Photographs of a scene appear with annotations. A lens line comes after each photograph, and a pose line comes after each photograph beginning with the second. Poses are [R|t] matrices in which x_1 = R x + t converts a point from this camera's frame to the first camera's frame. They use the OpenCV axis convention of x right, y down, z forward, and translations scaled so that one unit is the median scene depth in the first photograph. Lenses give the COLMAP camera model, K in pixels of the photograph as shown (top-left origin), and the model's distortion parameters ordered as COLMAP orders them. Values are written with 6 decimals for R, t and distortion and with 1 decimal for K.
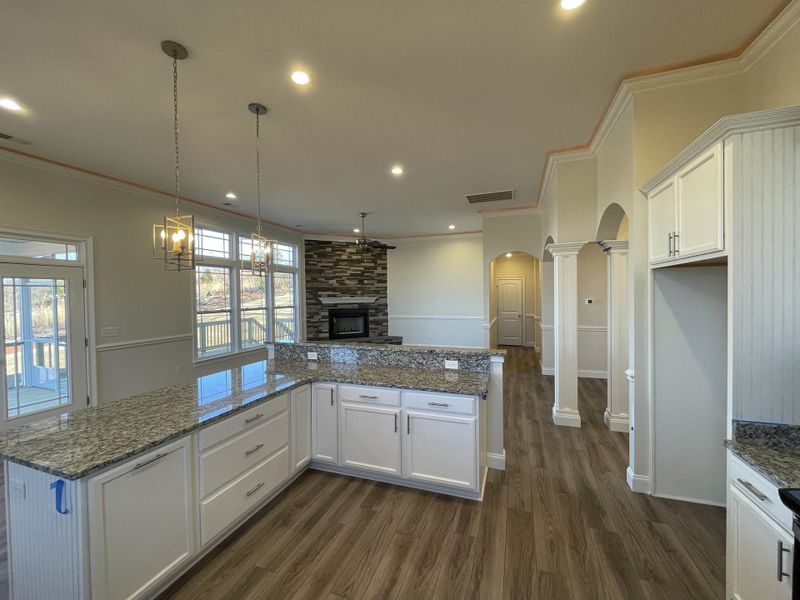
lens RADIAL K [[324.7, 0, 399.6], [0, 324.7, 297.4], [0, 0, 1]] dist [0.000647, -0.000419]
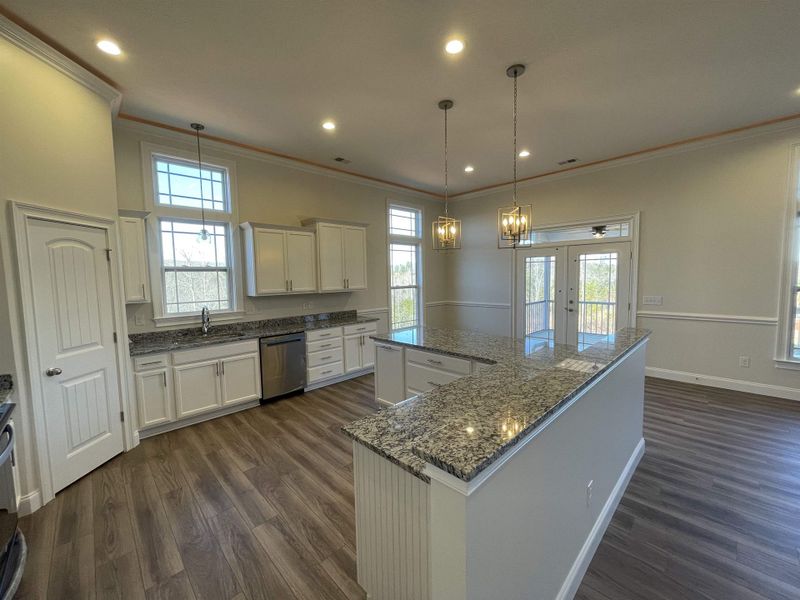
lens RADIAL K [[324.7, 0, 399.8], [0, 324.7, 304.4], [0, 0, 1]] dist [0.000647, -0.000419]
pose [[-0.438772, 0.098352, -0.893200, 0.612184], [0.014353, 0.994632, 0.102471, 0.000885], [0.898484, 0.032141, -0.437829, 1.134567]]
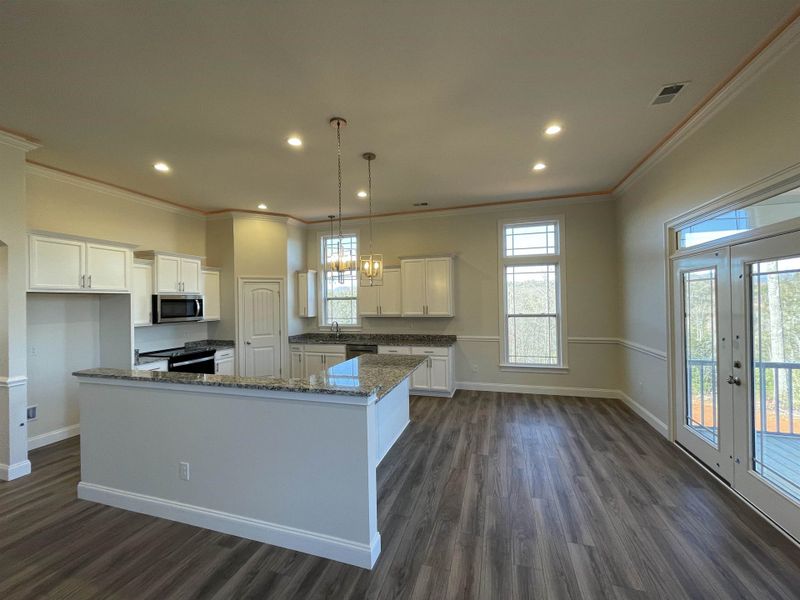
lens RADIAL K [[324.7, 0, 398.6], [0, 324.7, 301.8], [0, 0, 1]] dist [0.000647, -0.000419]
pose [[-0.998851, 0.028619, -0.038434, -0.571658], [0.028199, 0.999537, 0.011409, -0.010315], [0.038742, 0.010312, -0.999196, 2.043175]]
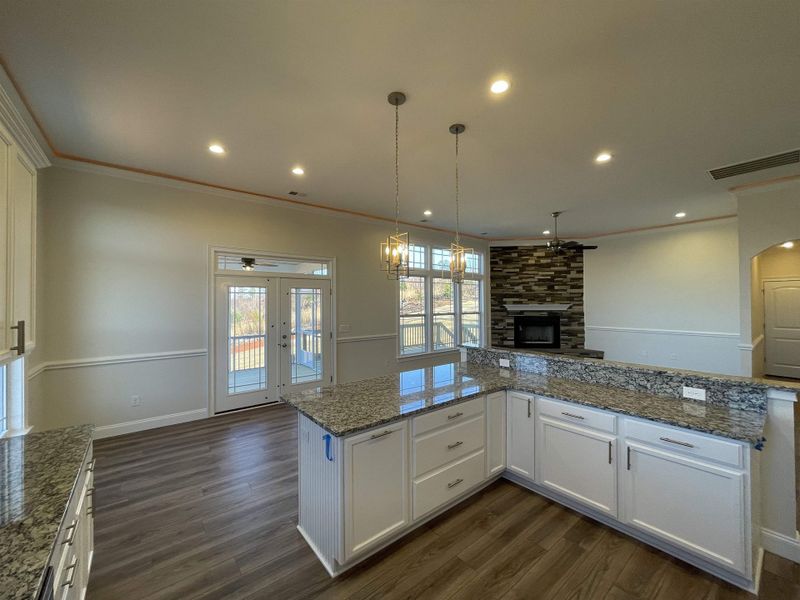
lens RADIAL K [[324.7, 0, 399.9], [0, 324.7, 297.1], [0, 0, 1]] dist [0.000647, -0.000419]
pose [[0.857104, -0.000674, -0.515143, -0.041716], [-0.010597, 0.999764, -0.018939, 0.003280], [0.515035, 0.021692, 0.856895, -0.014605]]
